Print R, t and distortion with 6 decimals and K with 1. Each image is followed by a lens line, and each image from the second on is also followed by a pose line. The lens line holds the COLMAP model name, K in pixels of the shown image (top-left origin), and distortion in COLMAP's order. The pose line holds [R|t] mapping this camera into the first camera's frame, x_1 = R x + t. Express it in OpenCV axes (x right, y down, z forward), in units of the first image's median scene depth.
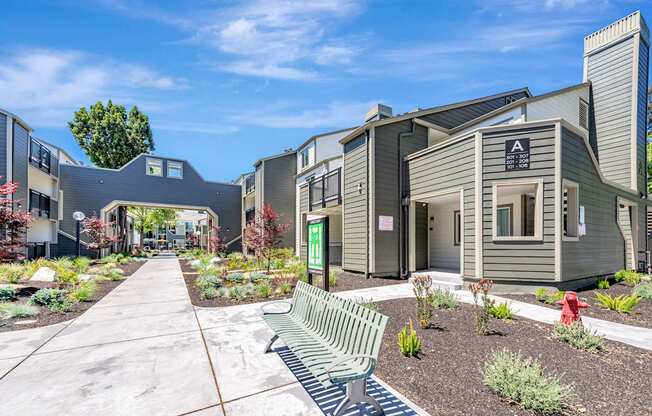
lens RADIAL K [[267.1, 0, 329.3], [0, 267.1, 245.4], [0, 0, 1]] dist [0.012598, -0.000720]
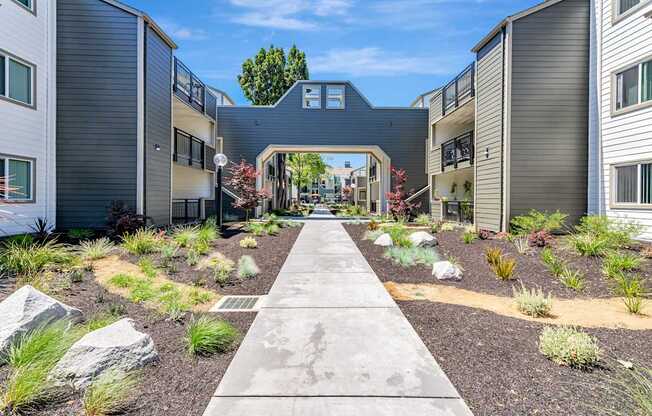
lens RADIAL K [[303.6, 0, 326.0], [0, 303.6, 208.0], [0, 0, 1]] dist [-0.002089, -0.000859]
pose [[0.867374, 0.016215, -0.497393, -0.260033], [-0.002460, 0.999597, 0.028298, -0.009755], [0.497651, -0.023322, 0.867064, 0.382799]]
